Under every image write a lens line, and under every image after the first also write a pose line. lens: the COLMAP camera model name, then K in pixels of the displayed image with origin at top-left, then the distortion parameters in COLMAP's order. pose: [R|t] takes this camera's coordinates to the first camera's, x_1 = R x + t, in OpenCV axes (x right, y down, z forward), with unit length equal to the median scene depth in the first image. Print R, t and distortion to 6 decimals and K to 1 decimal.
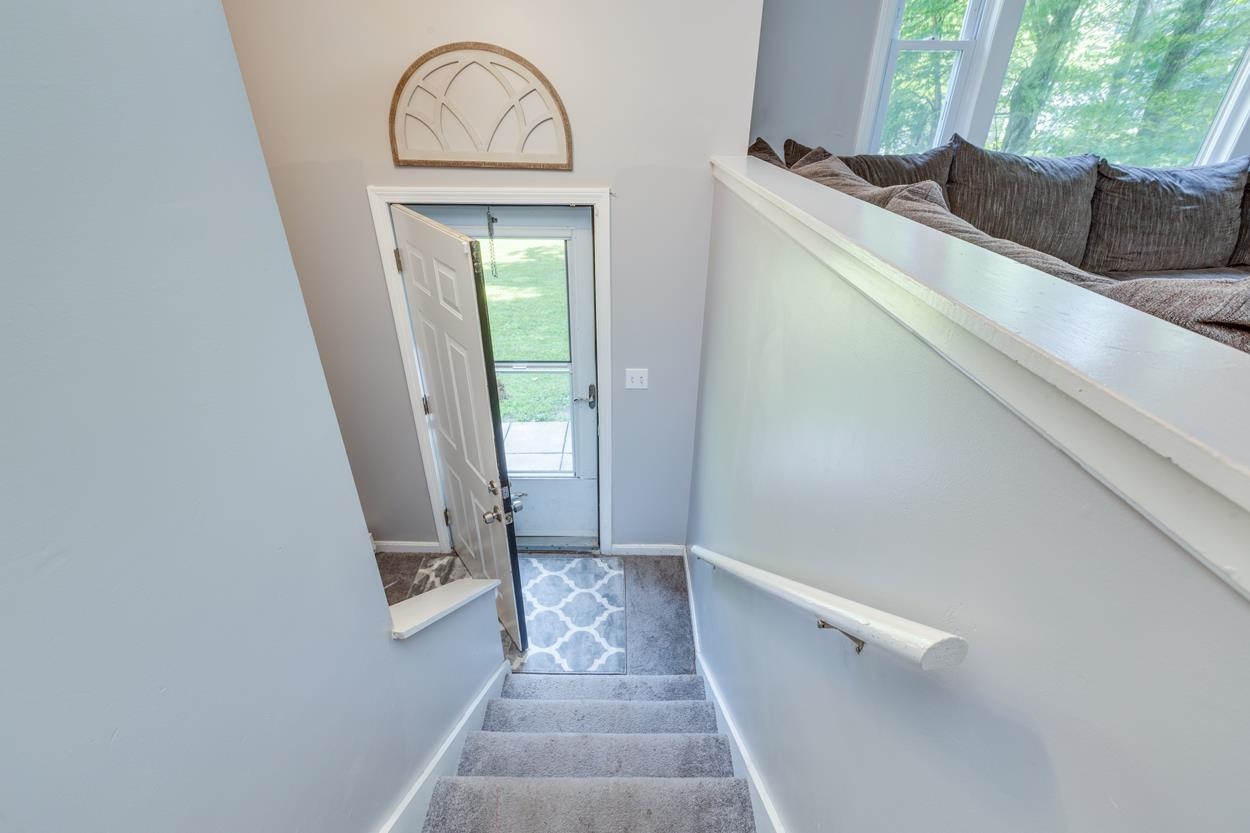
lens RADIAL K [[551.3, 0, 626.9], [0, 551.3, 410.3], [0, 0, 1]] dist [0.002678, -0.001508]
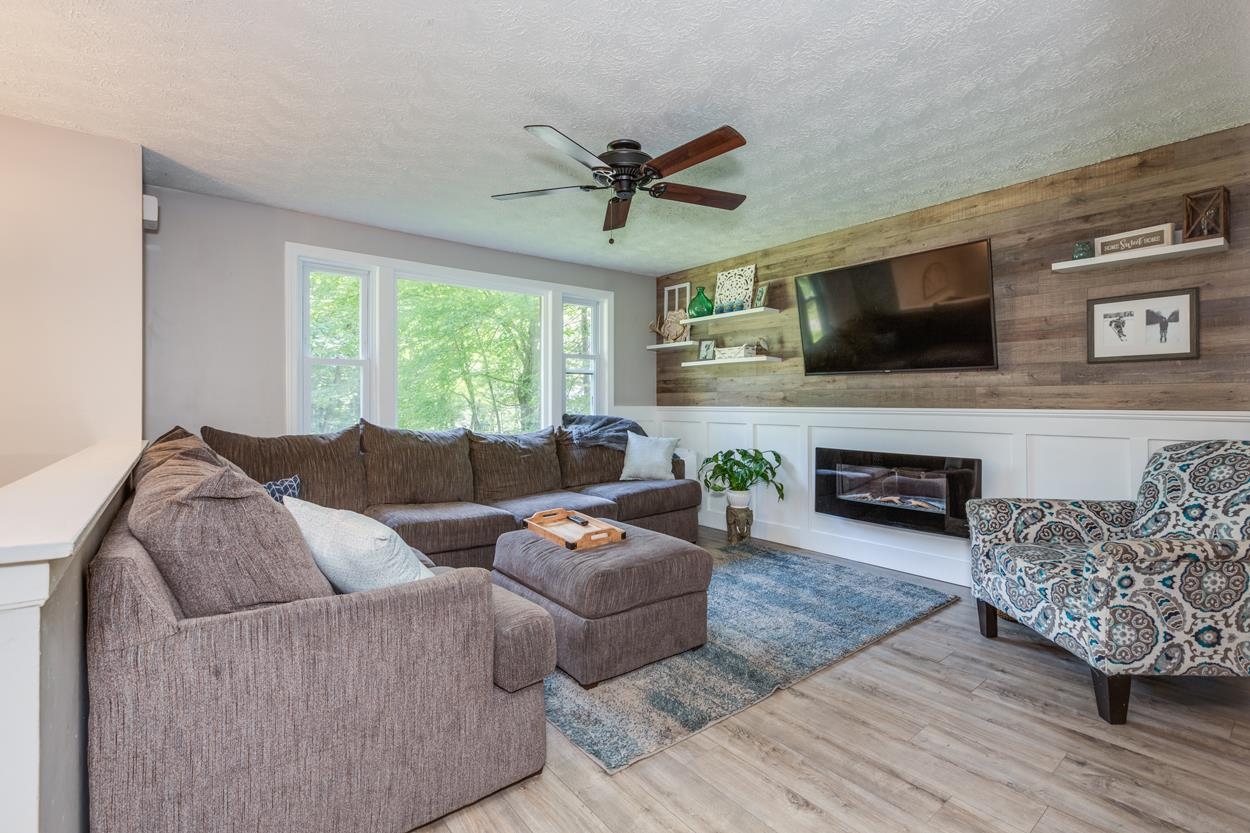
lens RADIAL K [[551.3, 0, 626.6], [0, 551.3, 405.3], [0, 0, 1]] dist [0.002678, -0.001508]
pose [[0.771845, -0.011822, 0.635701, 0.241722], [0.310258, 0.879712, -0.360344, 0.161534], [-0.554974, 0.475361, 0.682669, -0.302496]]
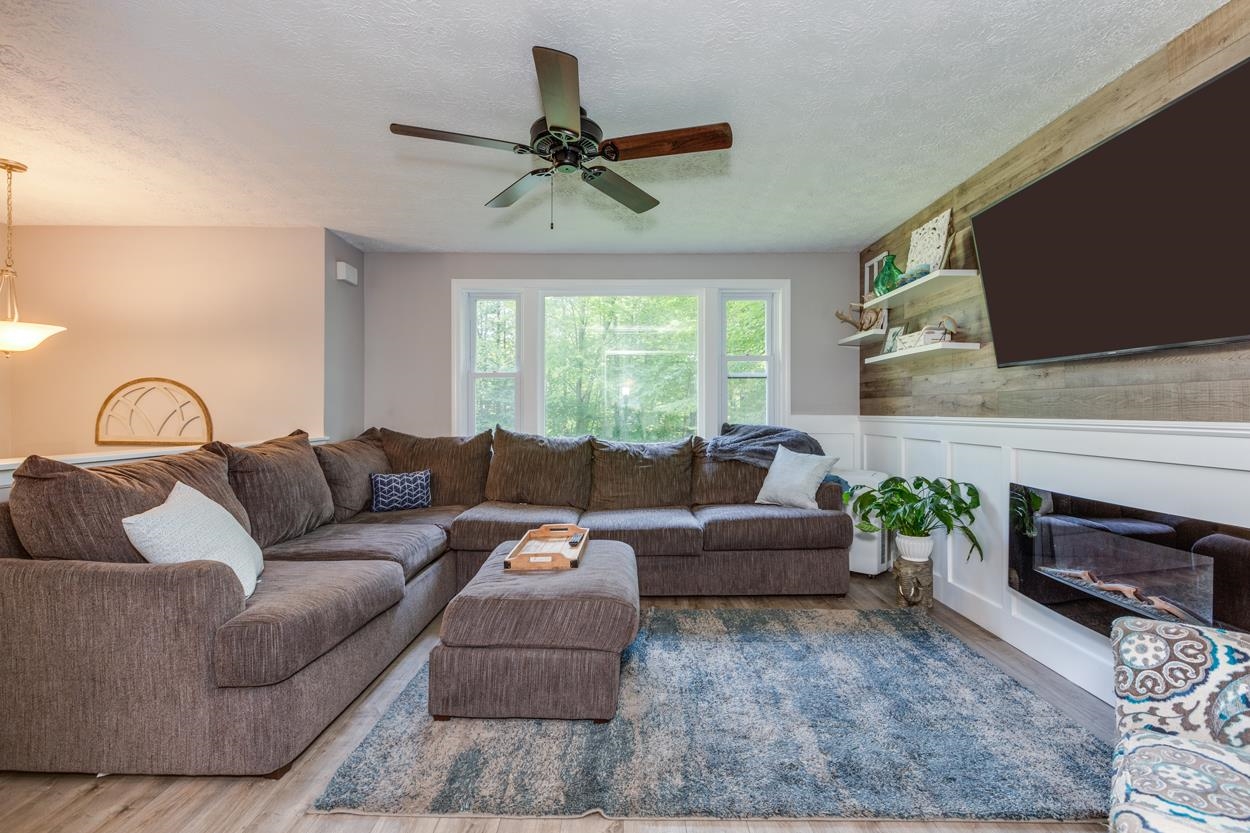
lens RADIAL K [[551.3, 0, 658.5], [0, 551.3, 413.8], [0, 0, 1]] dist [0.002678, -0.001508]
pose [[0.999762, -0.007141, 0.020605, 1.022543], [0.016057, 0.880391, -0.473977, 0.214567], [-0.014756, 0.474195, 0.880296, -0.381941]]
